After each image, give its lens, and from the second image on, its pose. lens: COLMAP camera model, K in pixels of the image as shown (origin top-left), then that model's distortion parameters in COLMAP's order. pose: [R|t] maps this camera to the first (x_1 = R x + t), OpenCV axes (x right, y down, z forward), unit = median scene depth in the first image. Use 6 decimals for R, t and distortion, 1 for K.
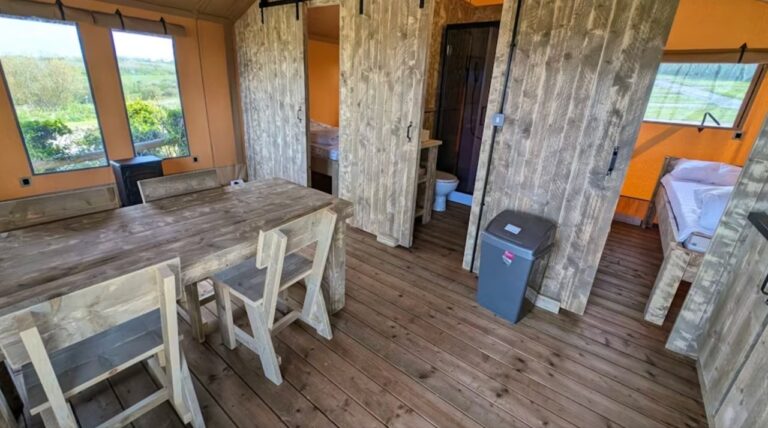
lens RADIAL K [[316.3, 0, 381.9], [0, 316.3, 205.1], [0, 0, 1]] dist [0.001633, -0.000160]
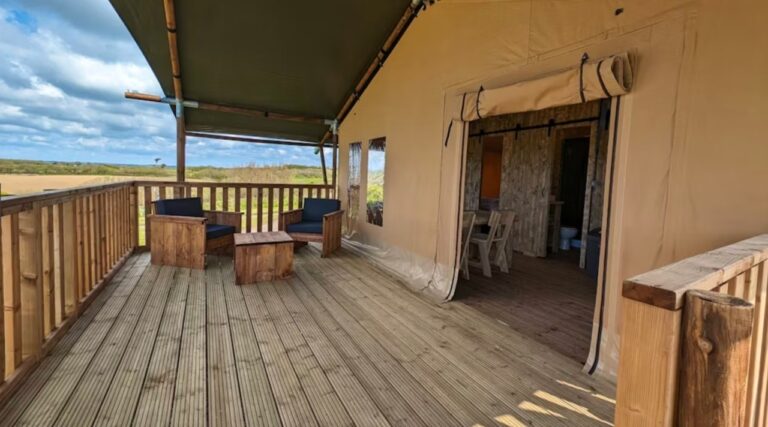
lens RADIAL K [[316.3, 0, 381.9], [0, 316.3, 204.6], [0, 0, 1]] dist [0.001633, -0.000160]
pose [[0.935418, 0.011970, -0.353340, -0.147217], [-0.116670, 0.953890, -0.276553, 0.476036], [0.333737, 0.299917, 0.893683, -1.007663]]
